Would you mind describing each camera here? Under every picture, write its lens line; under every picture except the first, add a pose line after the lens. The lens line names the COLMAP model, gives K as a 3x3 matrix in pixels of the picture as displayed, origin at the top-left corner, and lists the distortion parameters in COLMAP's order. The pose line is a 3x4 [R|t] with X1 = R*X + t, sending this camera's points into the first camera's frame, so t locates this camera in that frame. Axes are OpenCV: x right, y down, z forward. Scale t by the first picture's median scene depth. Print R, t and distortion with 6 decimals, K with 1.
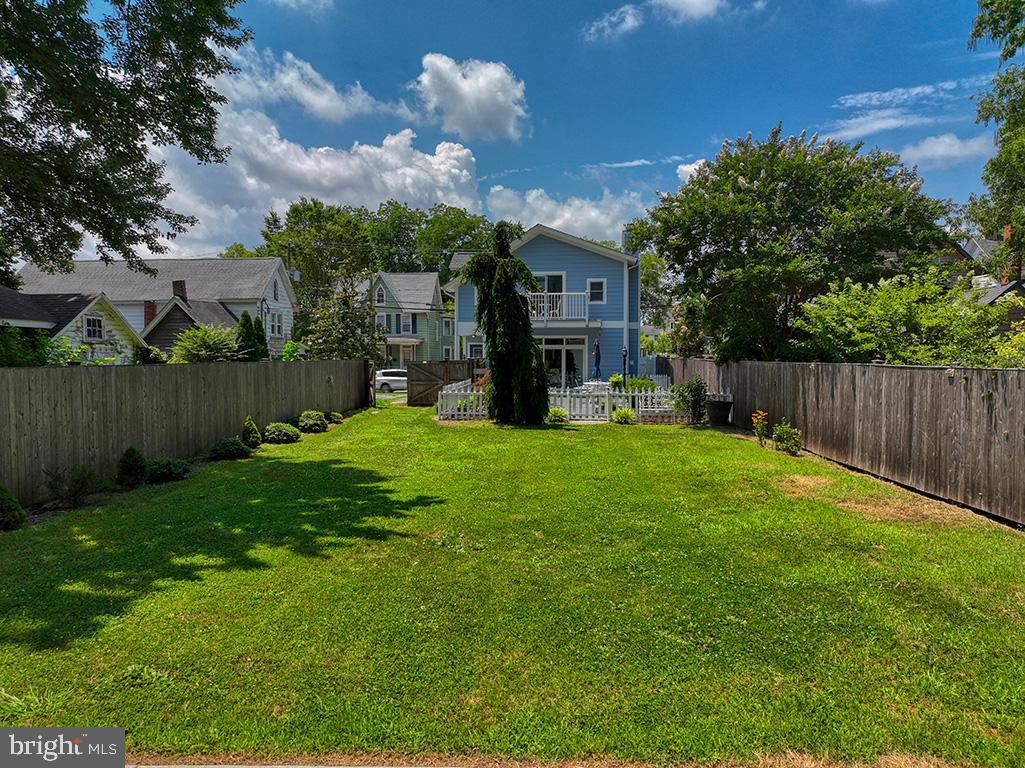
lens RADIAL K [[716.5, 0, 512.8], [0, 716.5, 384.1], [0, 0, 1]] dist [0.000599, 0.014350]
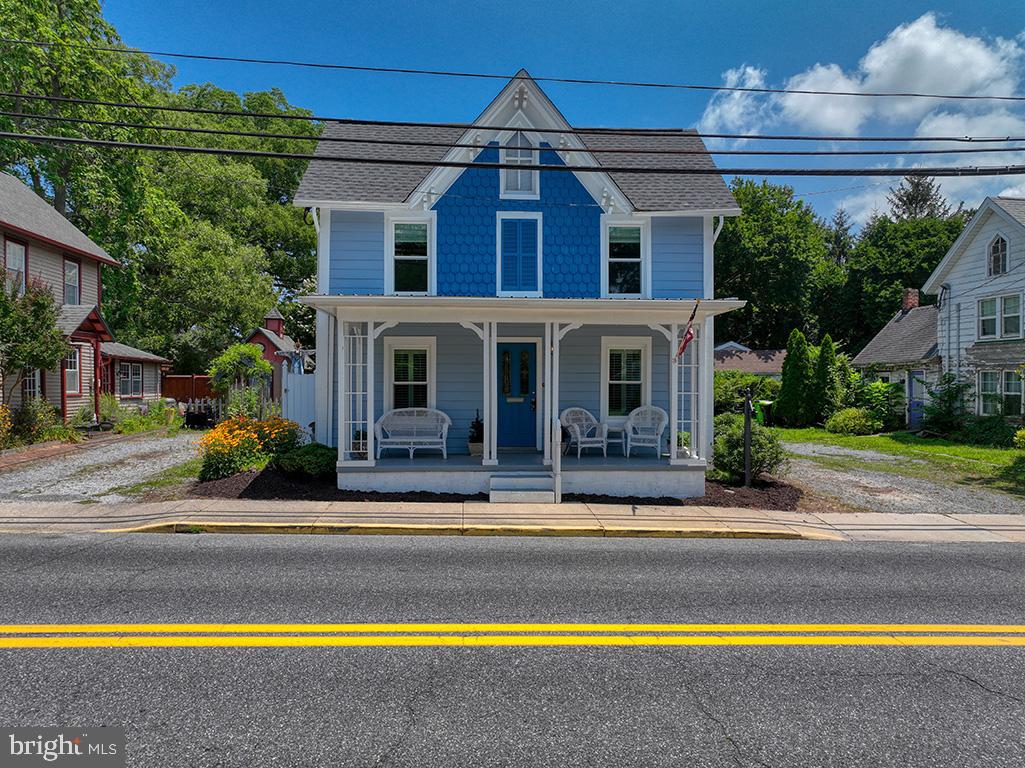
lens RADIAL K [[716.5, 0, 517.9], [0, 716.5, 384.5], [0, 0, 1]] dist [0.000599, 0.014350]
pose [[-0.985891, 0.000470, -0.167386, 0.160002], [-0.006881, 0.999037, 0.043337, -0.065594], [0.167246, 0.043878, -0.984938, 1.852032]]
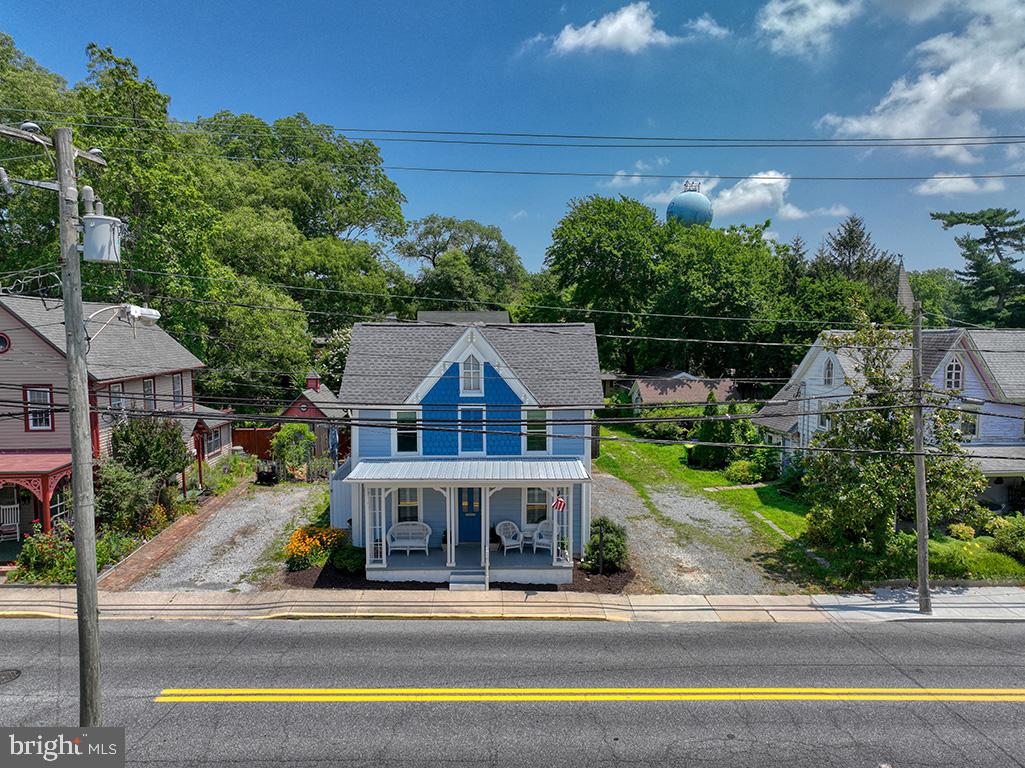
lens RADIAL K [[716.5, 0, 519.4], [0, 716.5, 382.6], [0, 0, 1]] dist [0.000599, 0.014350]
pose [[-0.990002, 0.013922, -0.140367, 0.139074], [-0.003865, 0.992066, 0.125656, -0.268969], [0.141003, 0.124942, -0.982093, 2.137590]]
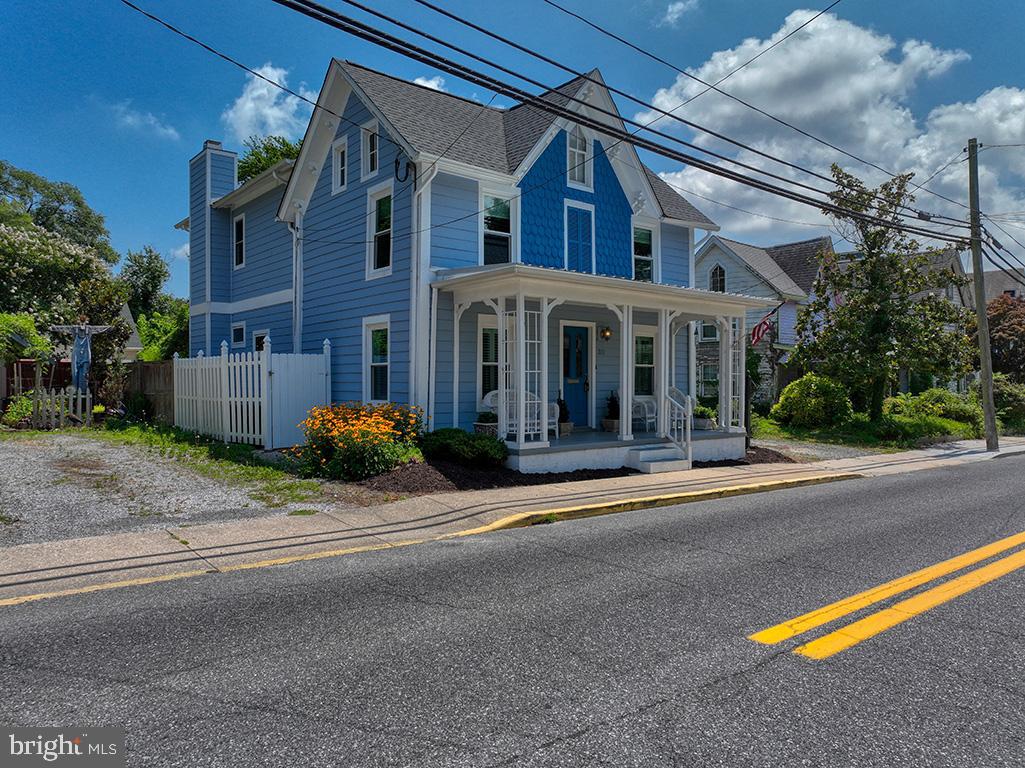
lens RADIAL K [[716.5, 0, 512.4], [0, 716.5, 380.0], [0, 0, 1]] dist [0.000599, 0.014350]
pose [[-0.693167, 0.000063, -0.720777, 0.453316], [-0.029407, 0.999165, 0.028368, -0.049329], [0.720177, 0.040860, -0.692587, 1.704999]]
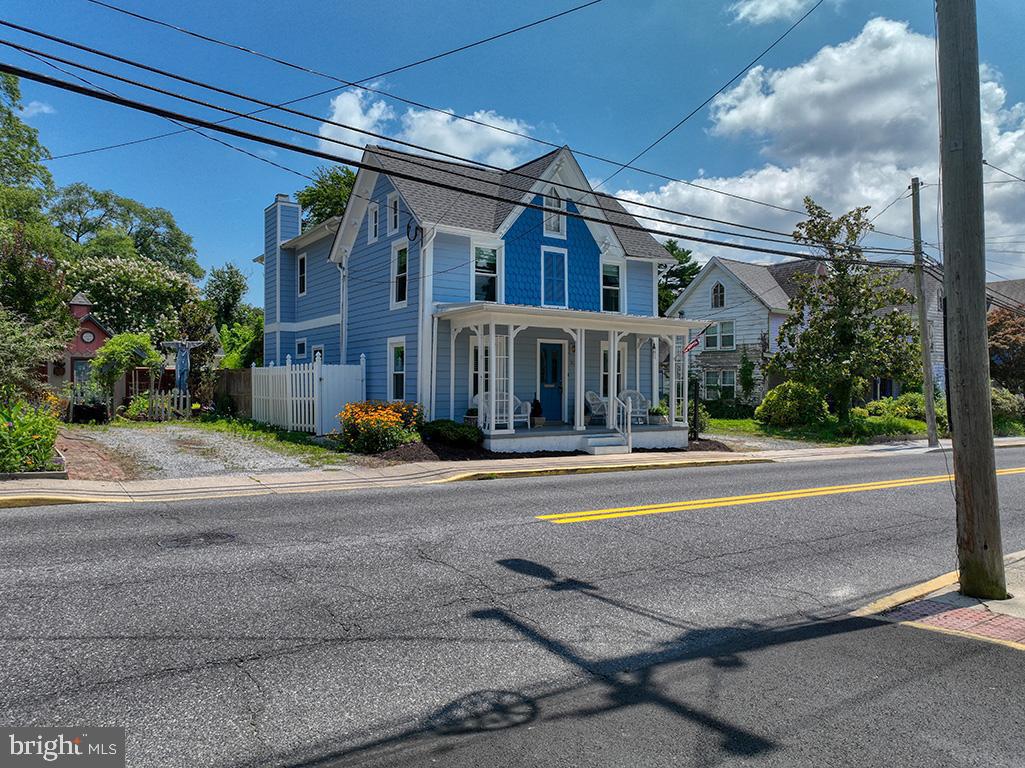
lens RADIAL K [[716.5, 0, 512.6], [0, 716.5, 378.5], [0, 0, 1]] dist [0.000599, 0.014350]
pose [[-0.755967, -0.007040, -0.654572, 0.508262], [-0.029388, 0.999299, 0.023193, -0.055640], [0.653950, 0.036769, -0.755644, 1.847033]]
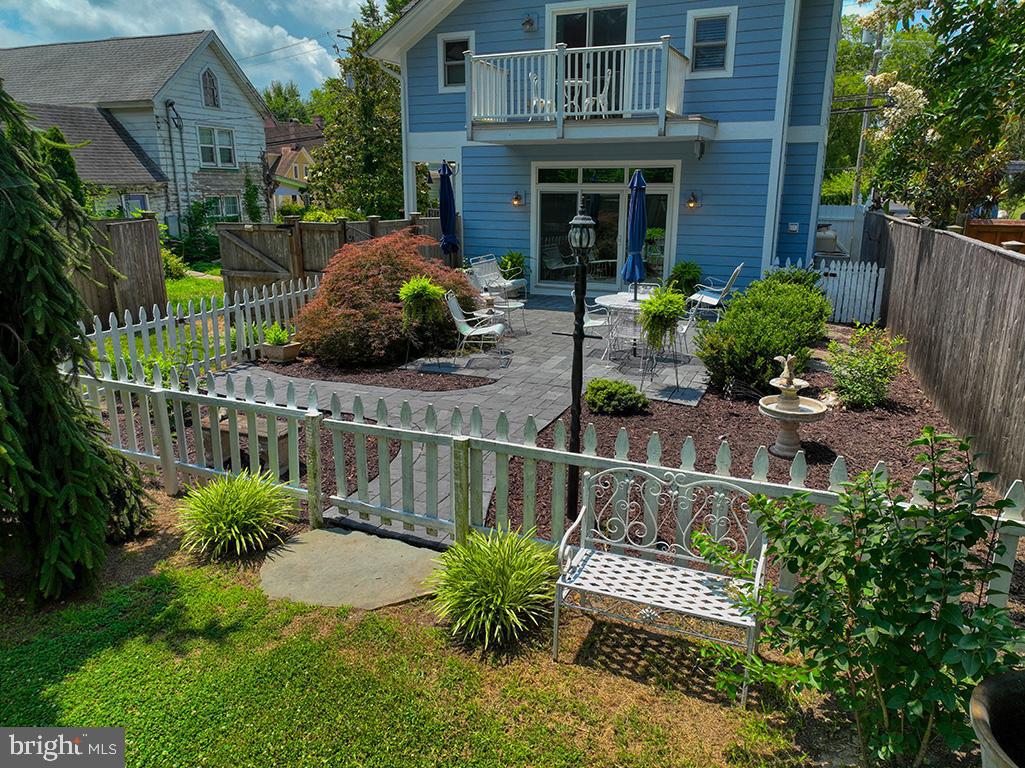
lens RADIAL K [[716.5, 0, 511.5], [0, 716.5, 381.7], [0, 0, 1]] dist [0.000599, 0.014350]
pose [[0.955629, 0.078442, -0.283936, 0.139699], [-0.012858, 0.974081, 0.225833, -0.034856], [0.294292, -0.212162, 0.931869, 0.554751]]
